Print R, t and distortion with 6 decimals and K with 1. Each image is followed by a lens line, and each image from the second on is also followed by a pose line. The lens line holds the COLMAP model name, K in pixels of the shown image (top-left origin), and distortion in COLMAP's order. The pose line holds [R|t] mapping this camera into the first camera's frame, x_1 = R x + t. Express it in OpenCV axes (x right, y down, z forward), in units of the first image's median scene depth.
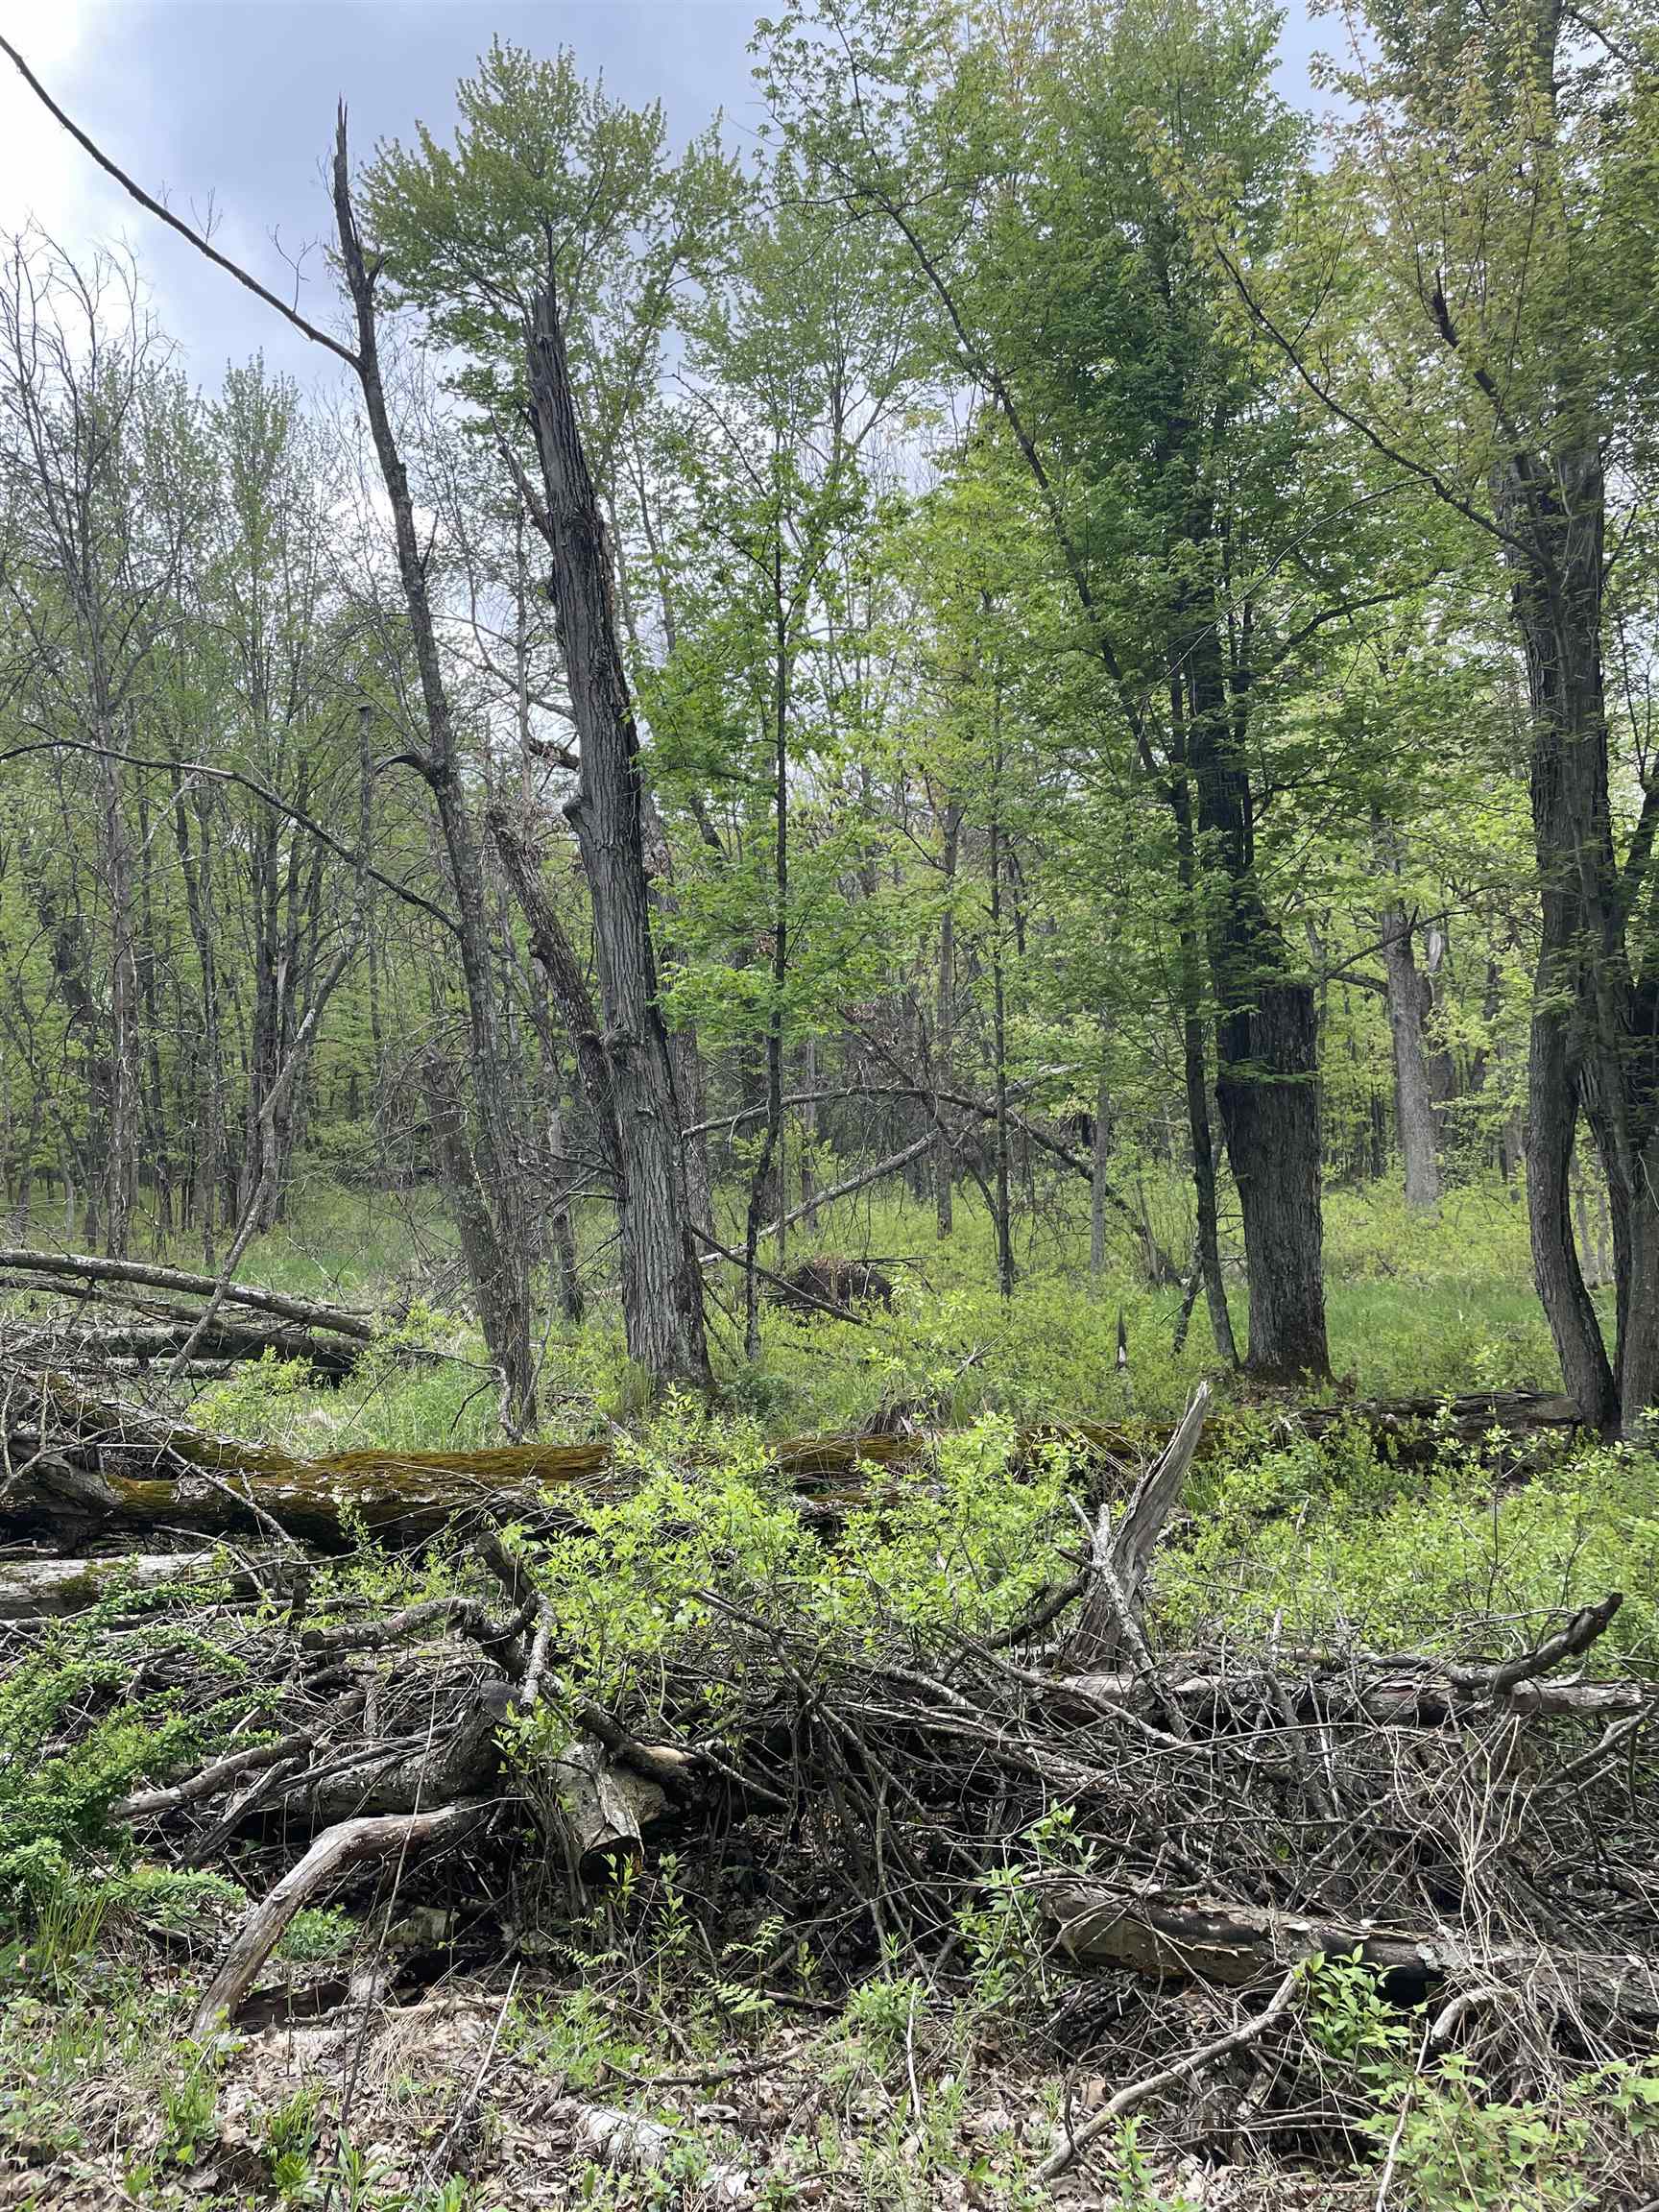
lens RADIAL K [[1674.7, 0, 861.4], [0, 1674.7, 1092.7], [0, 0, 1]] dist [0.080281, -0.103821]
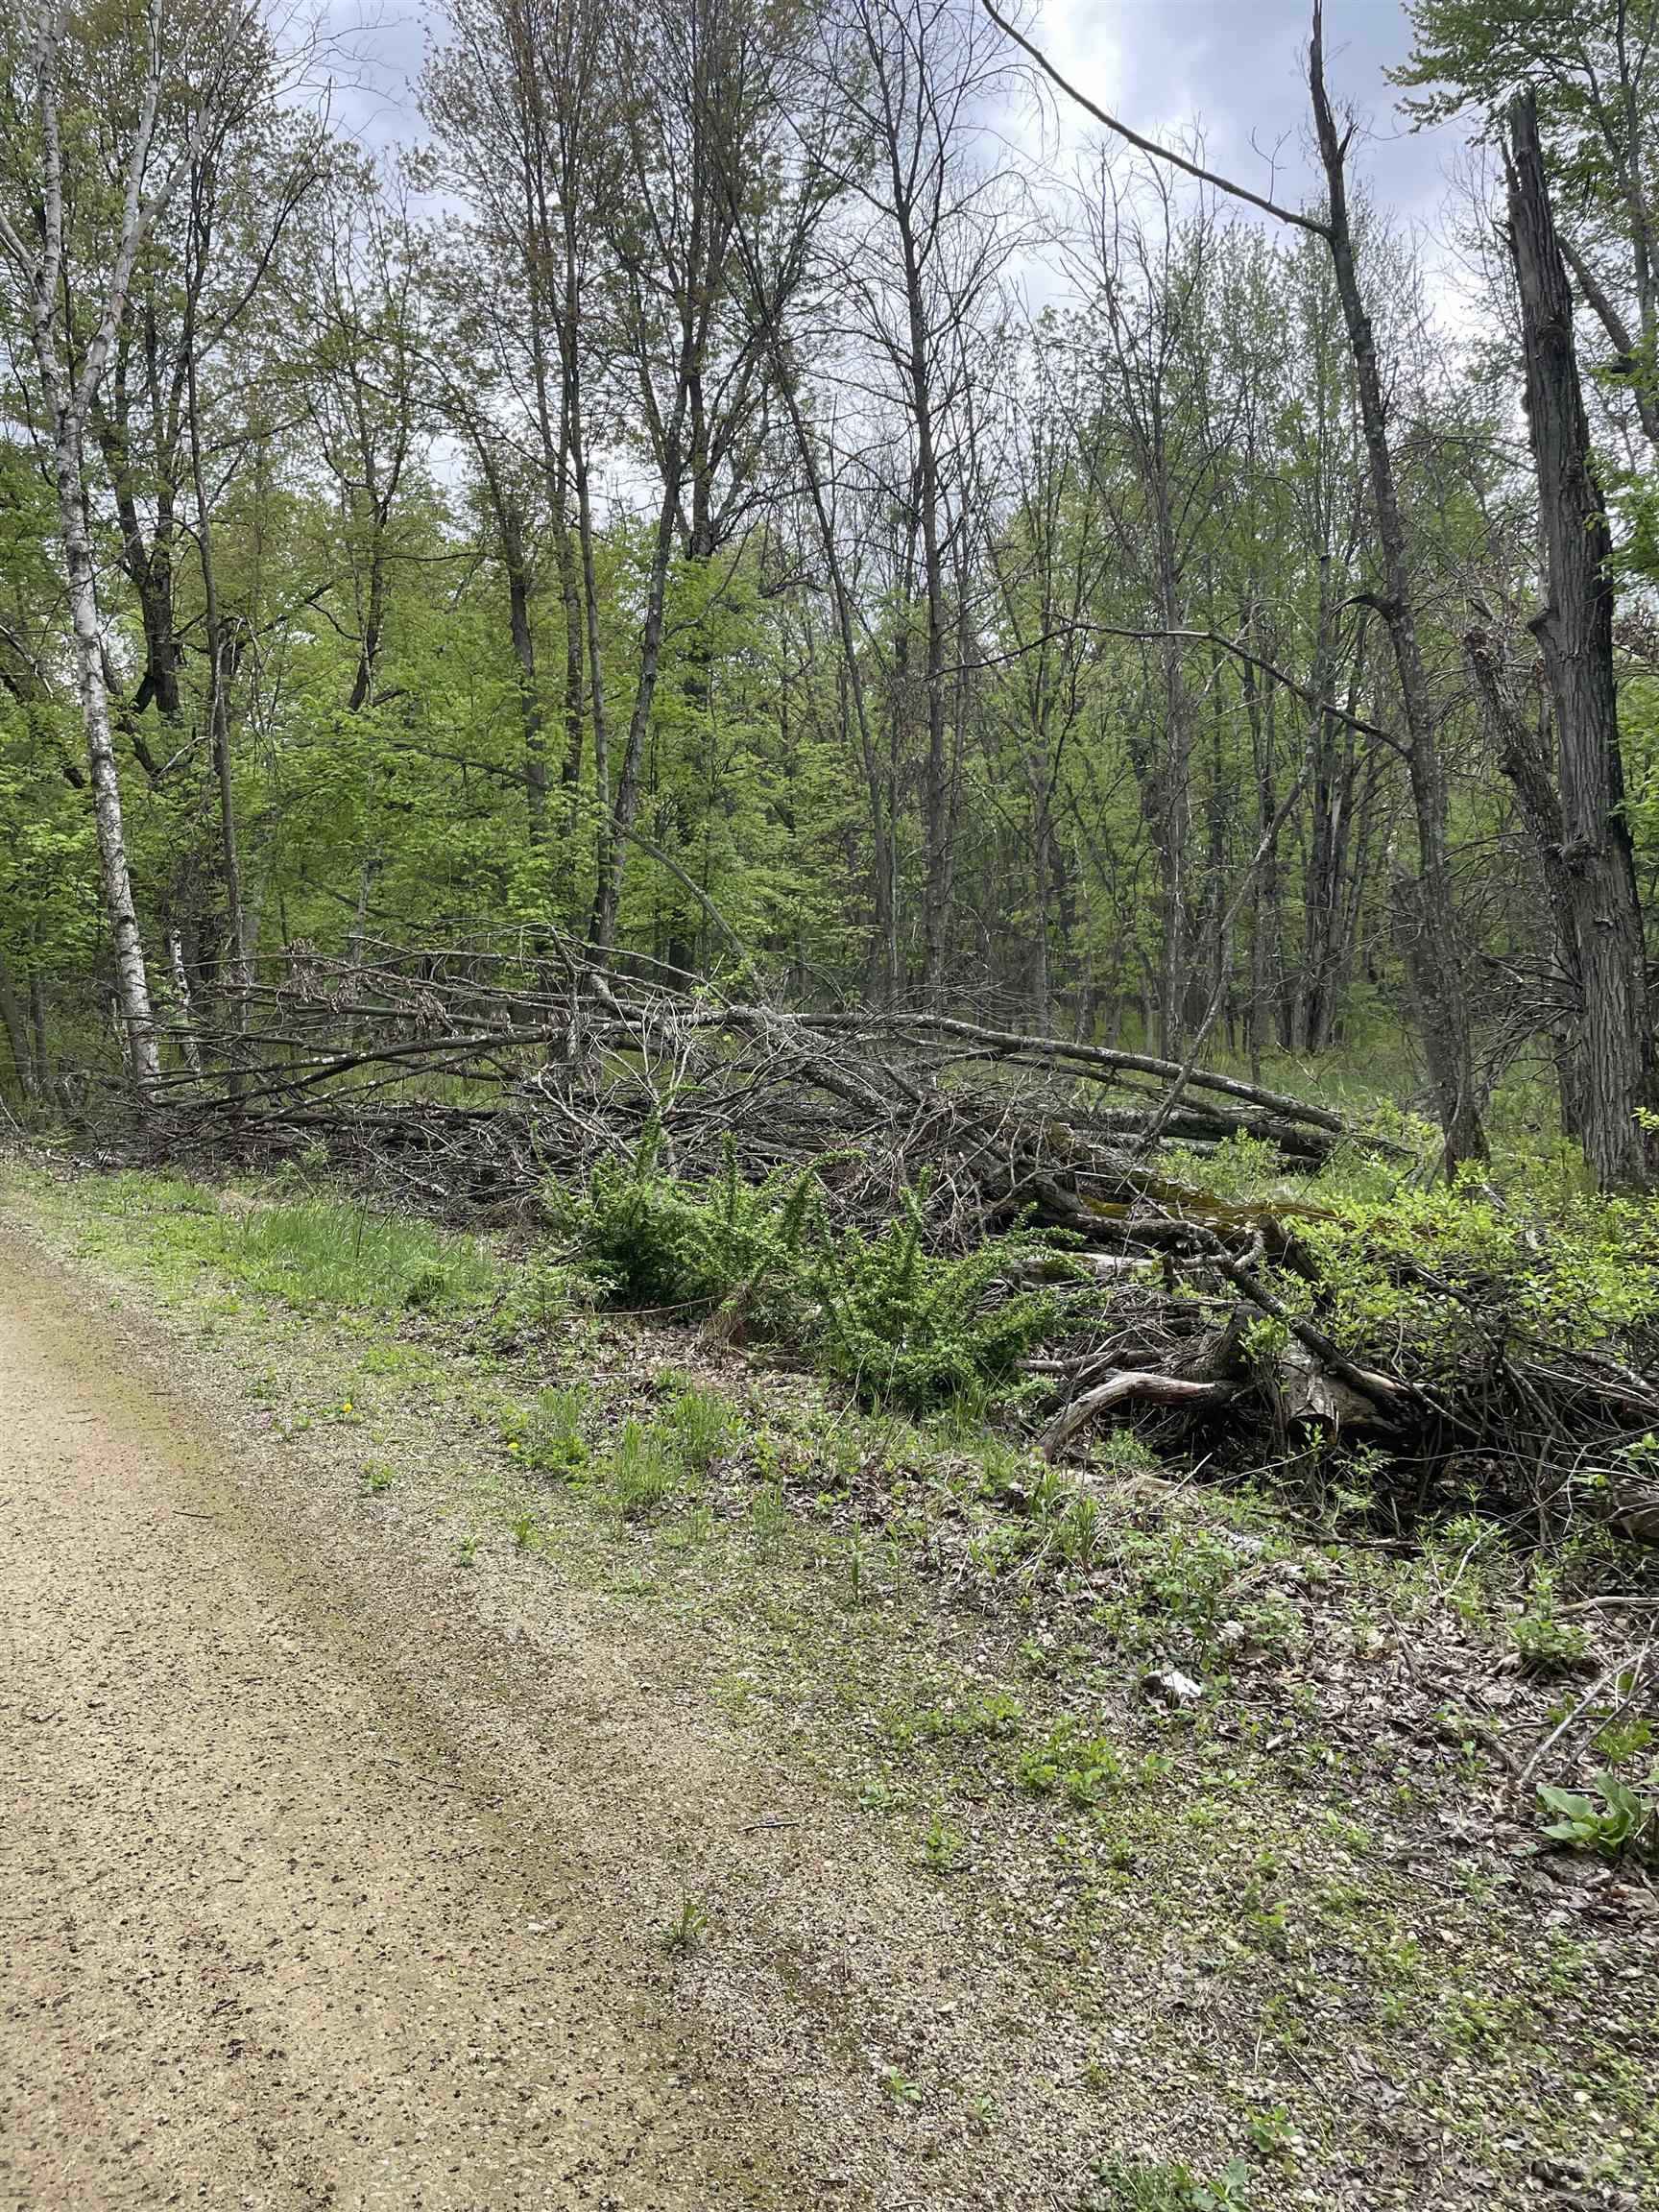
lens RADIAL K [[1674.7, 0, 836.3], [0, 1674.7, 1092.6], [0, 0, 1]] dist [0.080281, -0.103821]
pose [[0.805782, 0.043850, -0.590587, 0.105420], [0.013033, 0.995700, 0.091711, 0.014203], [0.592069, -0.081596, 0.801746, -0.096747]]
